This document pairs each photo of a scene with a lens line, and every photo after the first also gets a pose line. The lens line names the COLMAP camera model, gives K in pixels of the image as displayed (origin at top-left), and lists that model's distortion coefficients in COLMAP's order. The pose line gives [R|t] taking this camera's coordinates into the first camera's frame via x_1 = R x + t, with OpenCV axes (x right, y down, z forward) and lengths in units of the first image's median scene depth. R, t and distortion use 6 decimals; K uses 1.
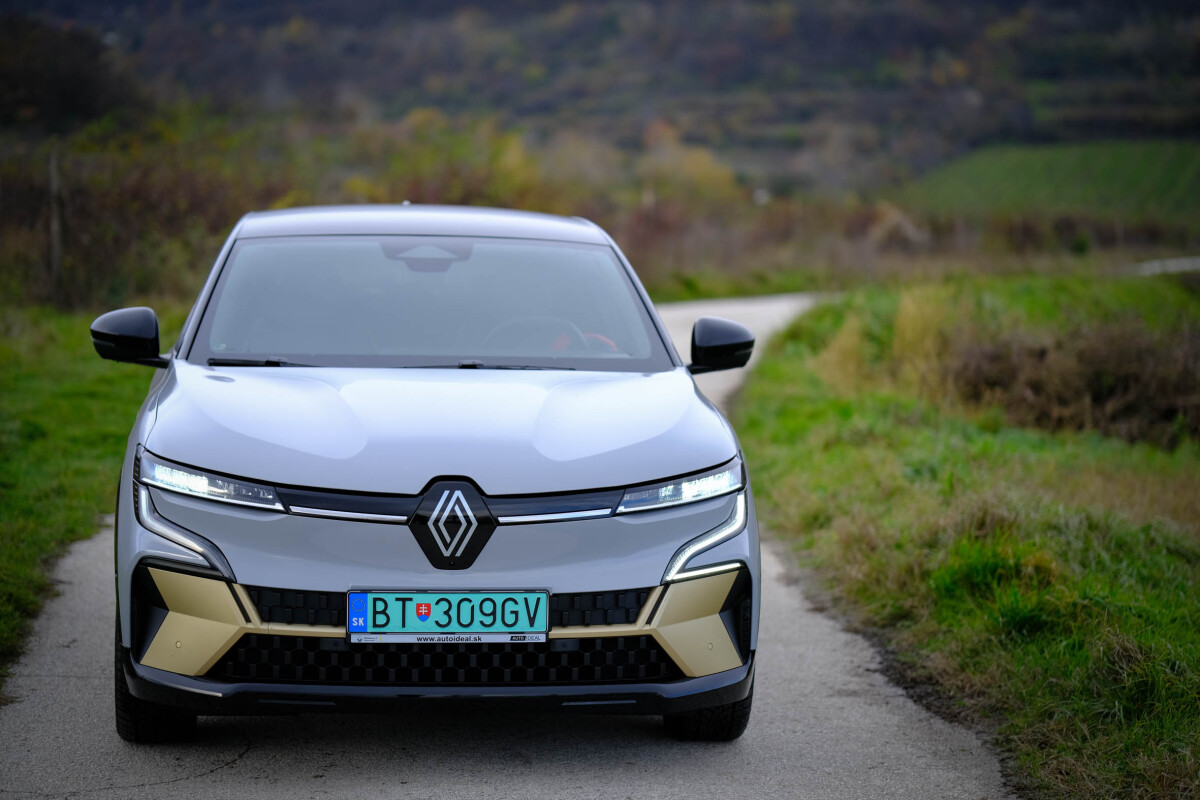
lens RADIAL K [[2765.8, 0, 601.9], [0, 2765.8, 312.4], [0, 0, 1]] dist [-0.019172, -0.274374]
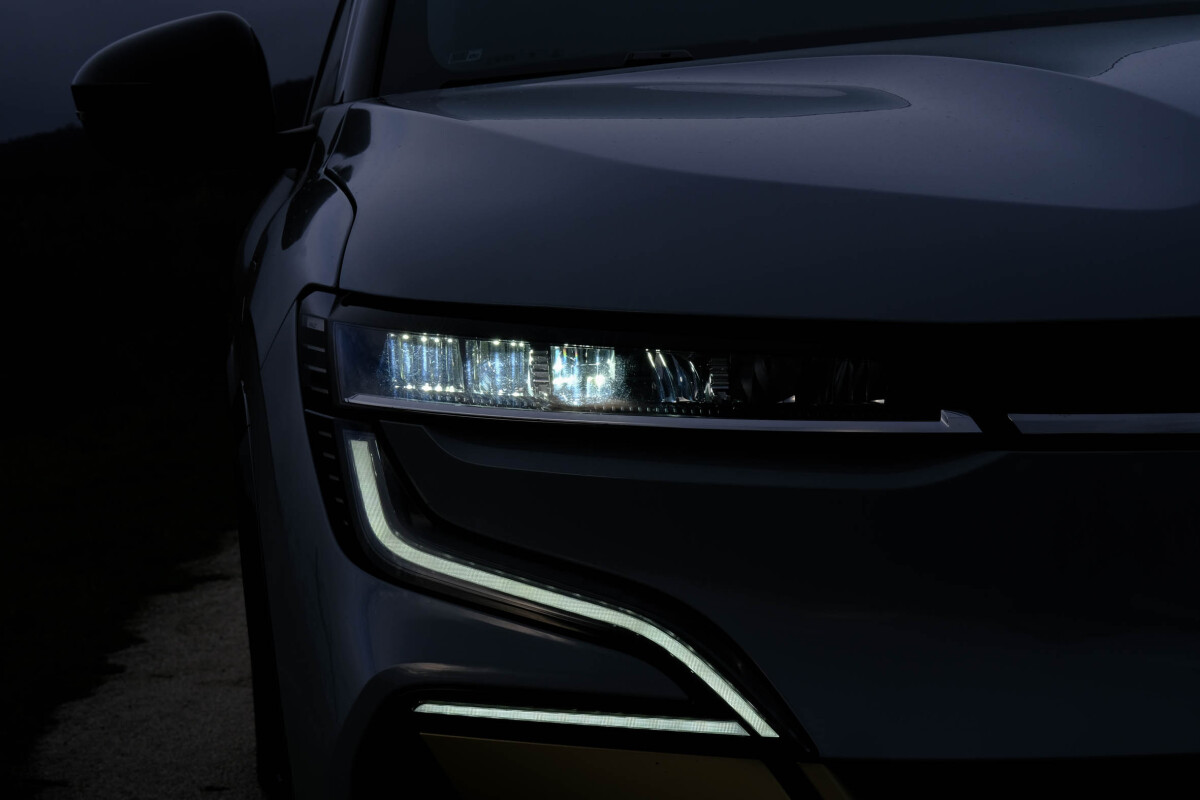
lens RADIAL K [[2921.5, 0, 601.6], [0, 2921.5, 397.2], [0, 0, 1]] dist [0.073177, 0.182801]
pose [[0.993504, -0.113069, 0.012852, -0.149372], [0.113104, 0.993581, -0.002042, 0.064608], [-0.012539, 0.003482, 0.999915, 0.740173]]
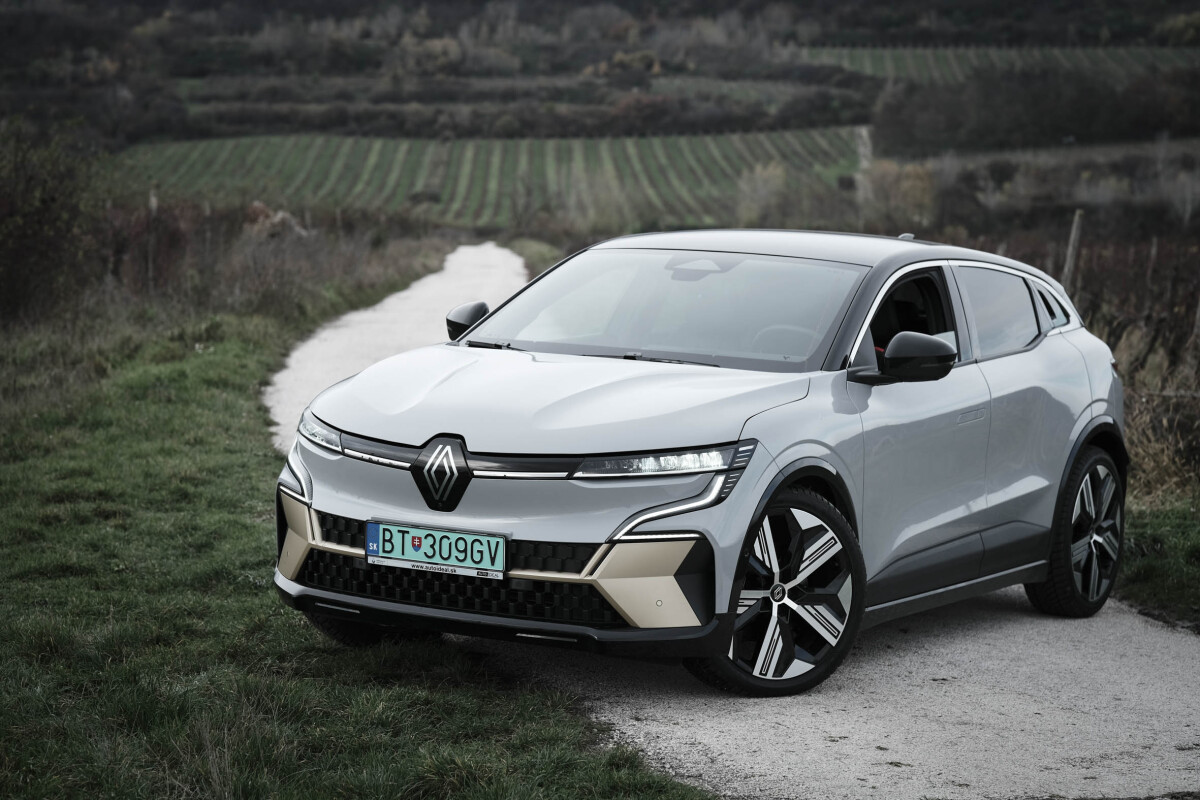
lens RADIAL K [[2504.1, 0, 594.7], [0, 2504.1, 397.3], [0, 0, 1]] dist [0.034255, 0.040175]
pose [[0.818552, 0.060055, -0.571285, 0.620952], [-0.056209, 0.998121, 0.024387, 0.013029], [0.571676, 0.012149, 0.820389, 0.142291]]
